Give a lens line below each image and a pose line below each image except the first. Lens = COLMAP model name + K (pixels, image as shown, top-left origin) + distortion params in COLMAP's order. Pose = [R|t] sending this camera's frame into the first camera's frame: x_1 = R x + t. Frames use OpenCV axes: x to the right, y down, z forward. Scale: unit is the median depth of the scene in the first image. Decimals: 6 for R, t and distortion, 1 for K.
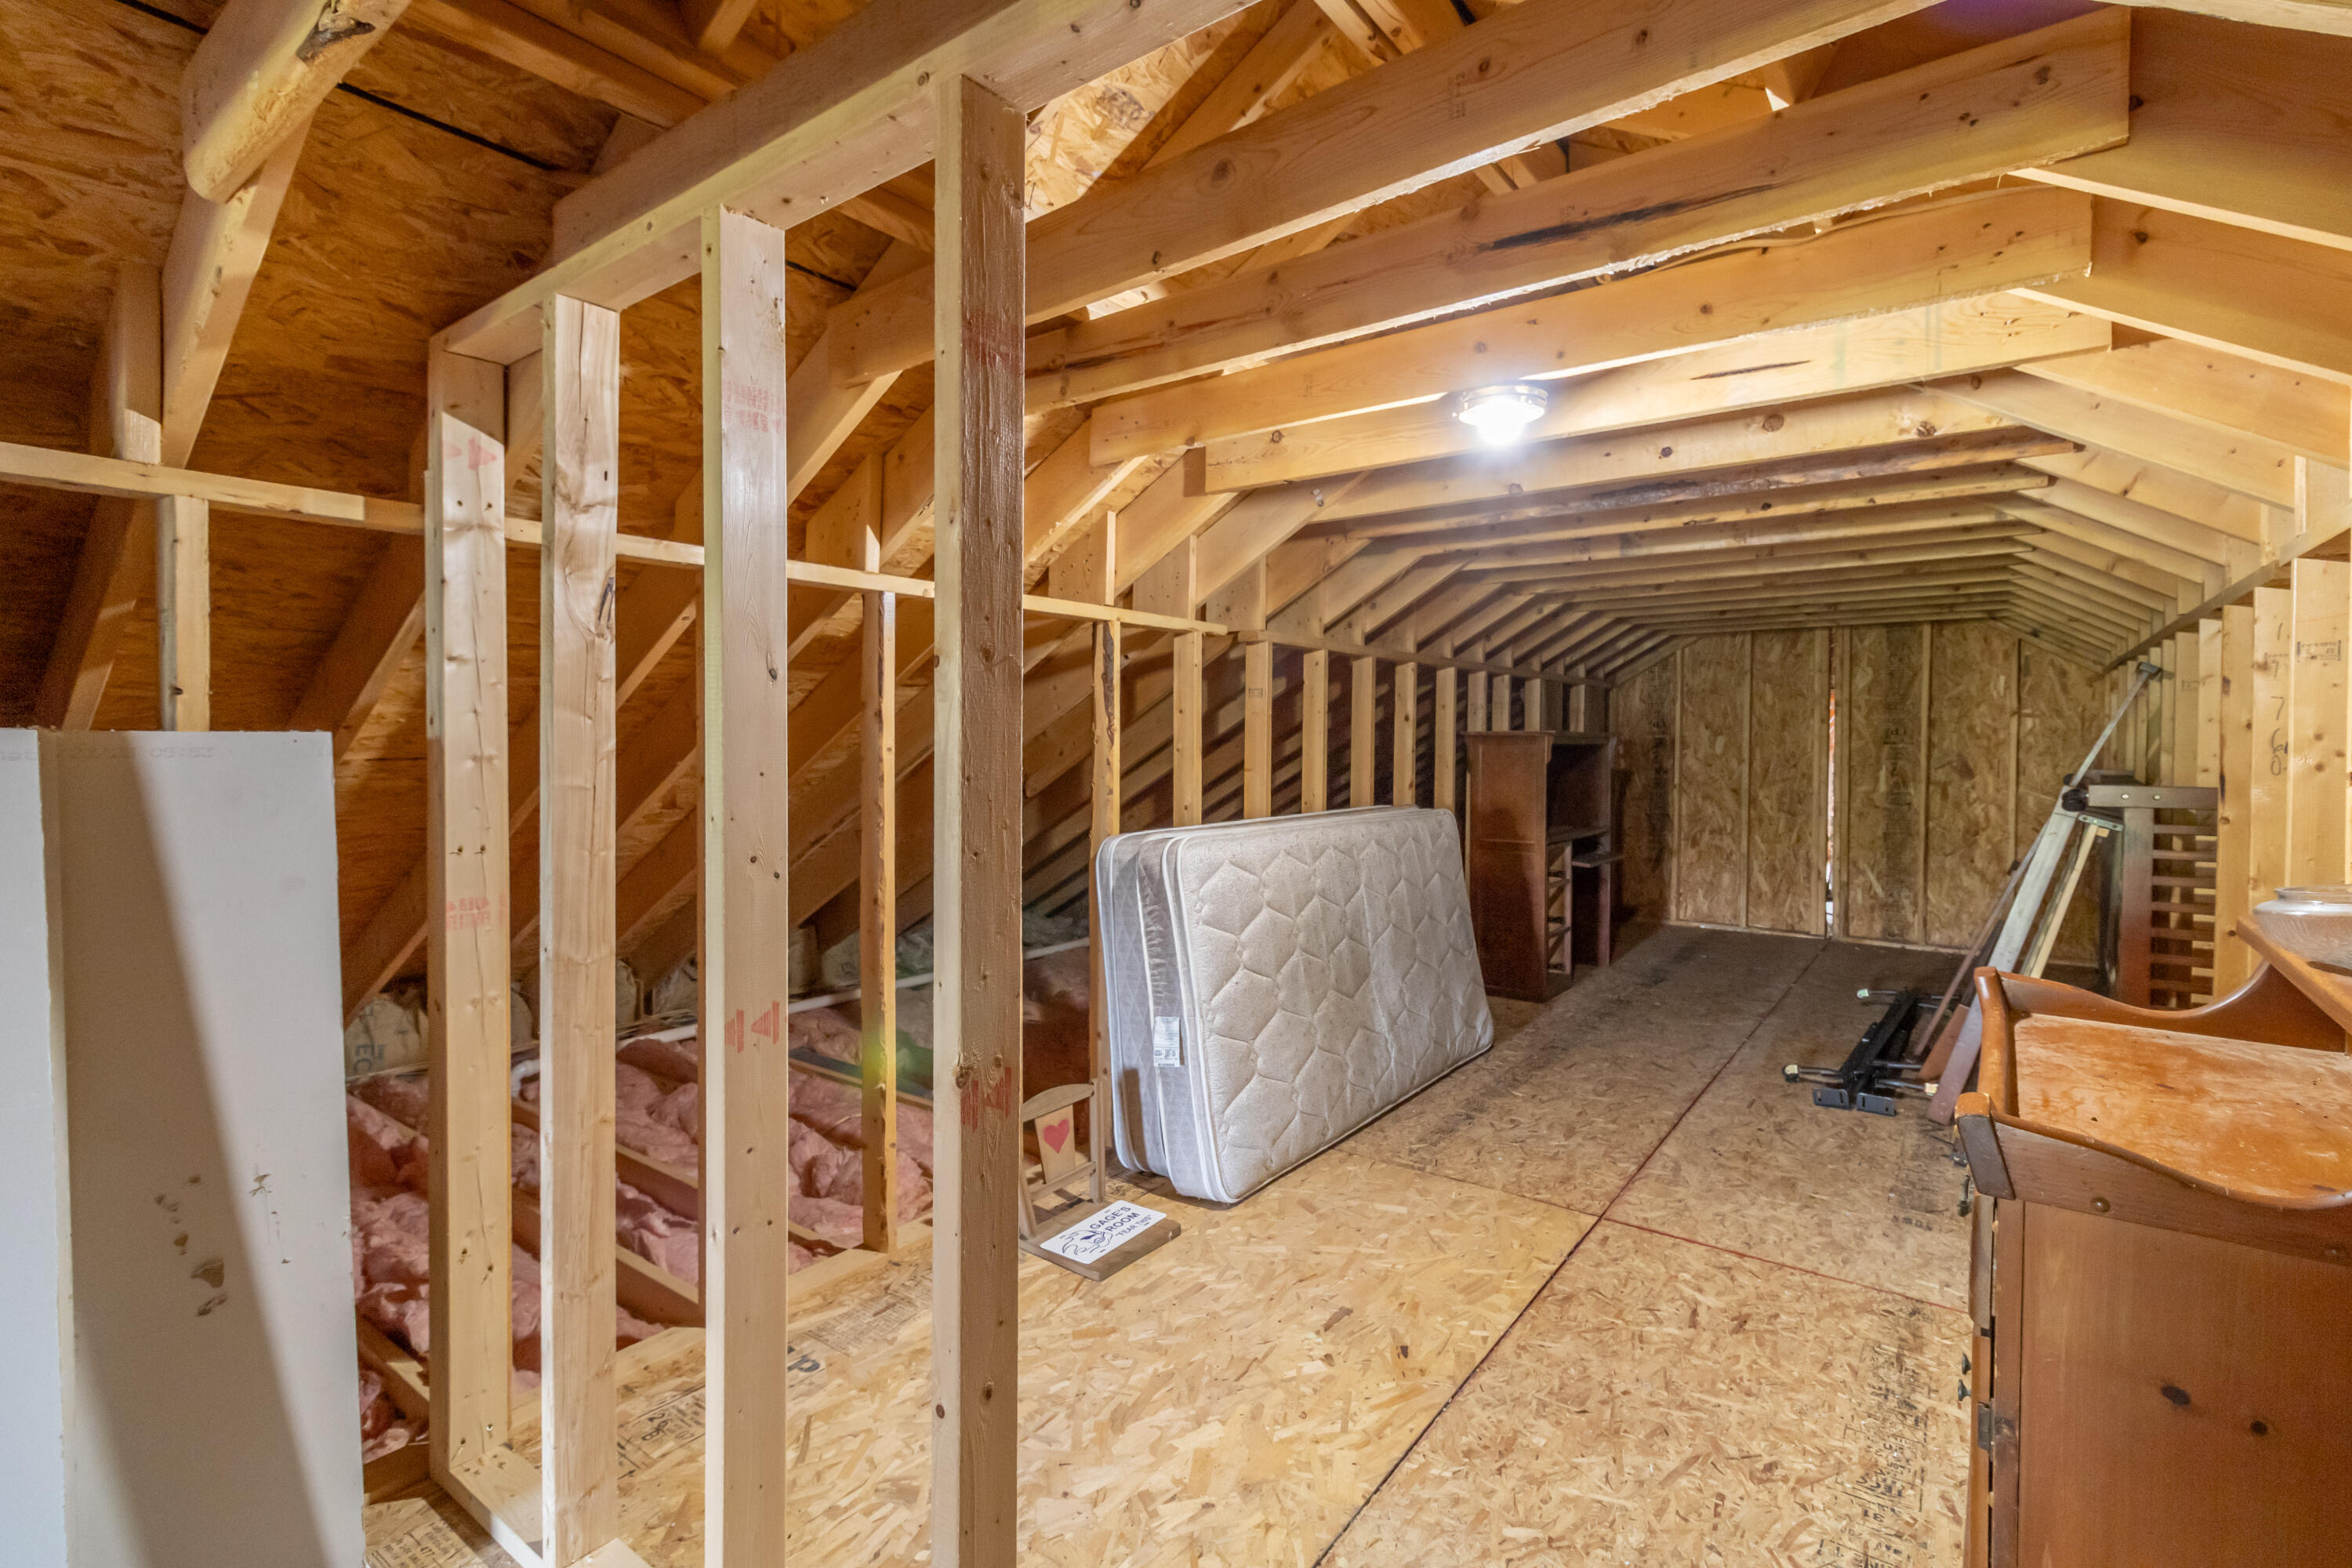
lens RADIAL K [[1086.3, 0, 1170.8], [0, 1086.3, 768.9], [0, 0, 1]] dist [0.001706, 0.000062]
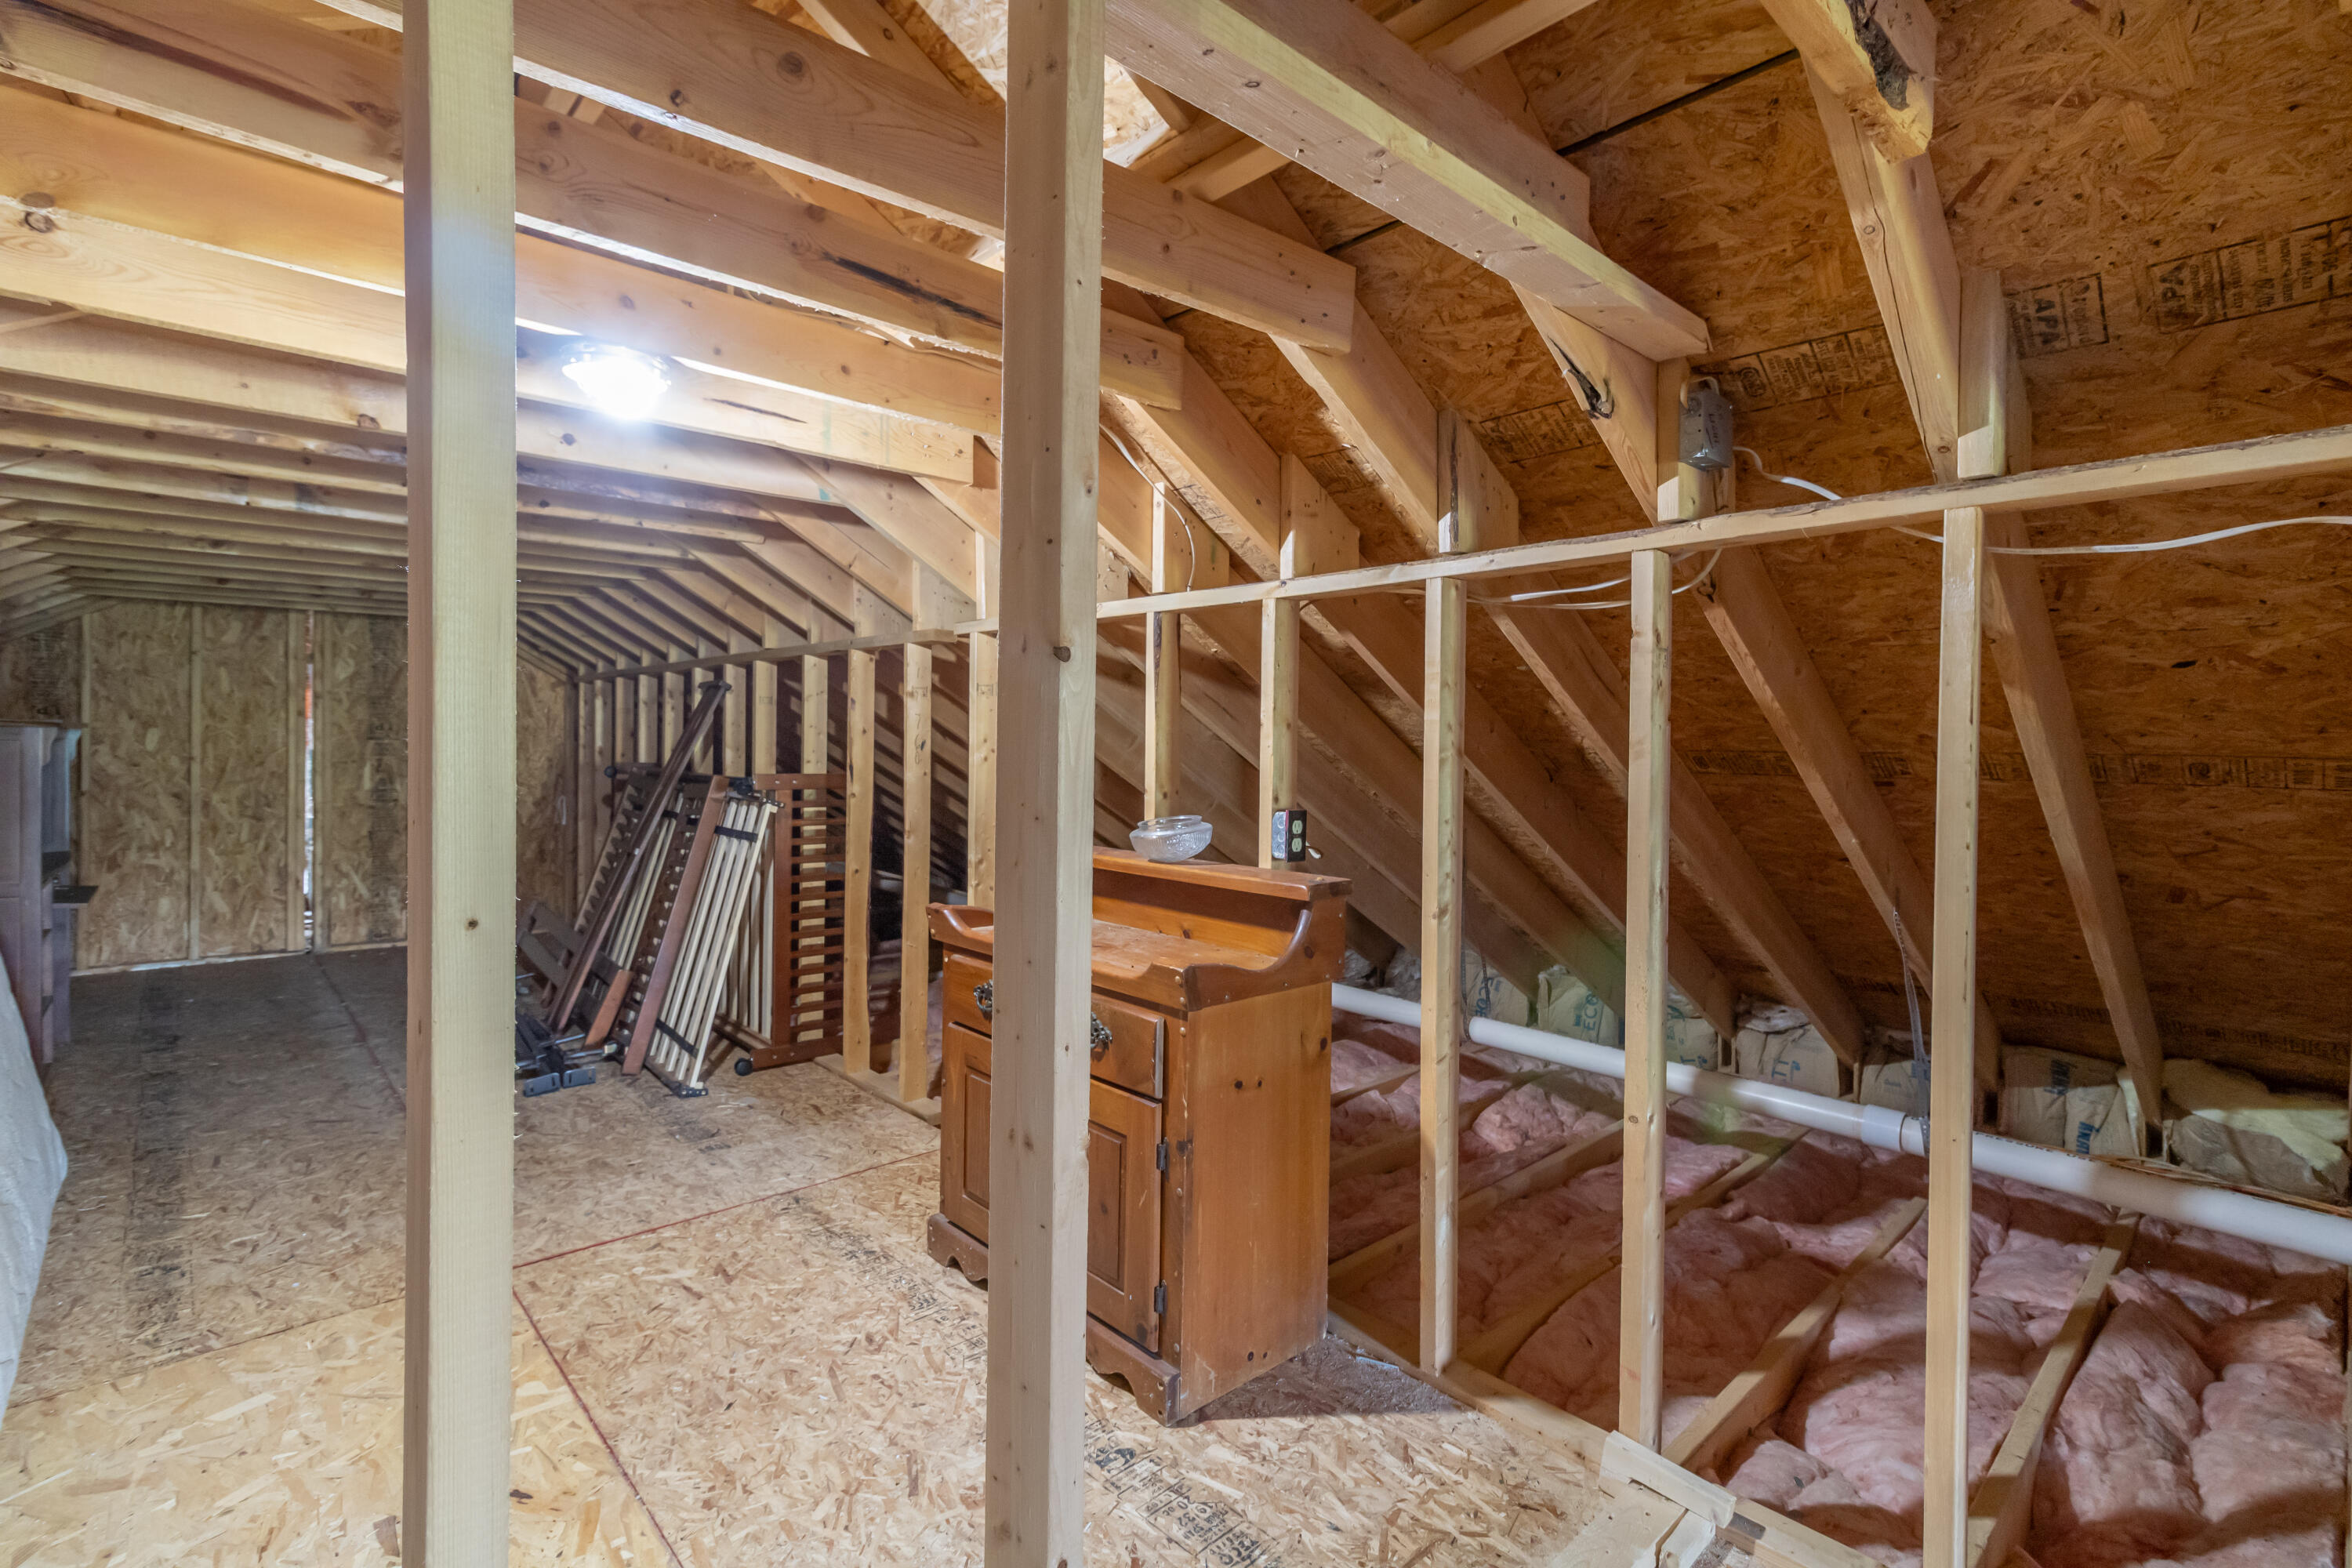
lens RADIAL K [[1086.3, 0, 1170.0], [0, 1086.3, 768.7], [0, 0, 1]] dist [0.001706, 0.000062]
pose [[0.182151, -0.021878, 0.983027, -0.164033], [0.015989, 0.999686, 0.019286, -0.004258], [-0.983140, 0.012204, 0.182444, 0.126280]]
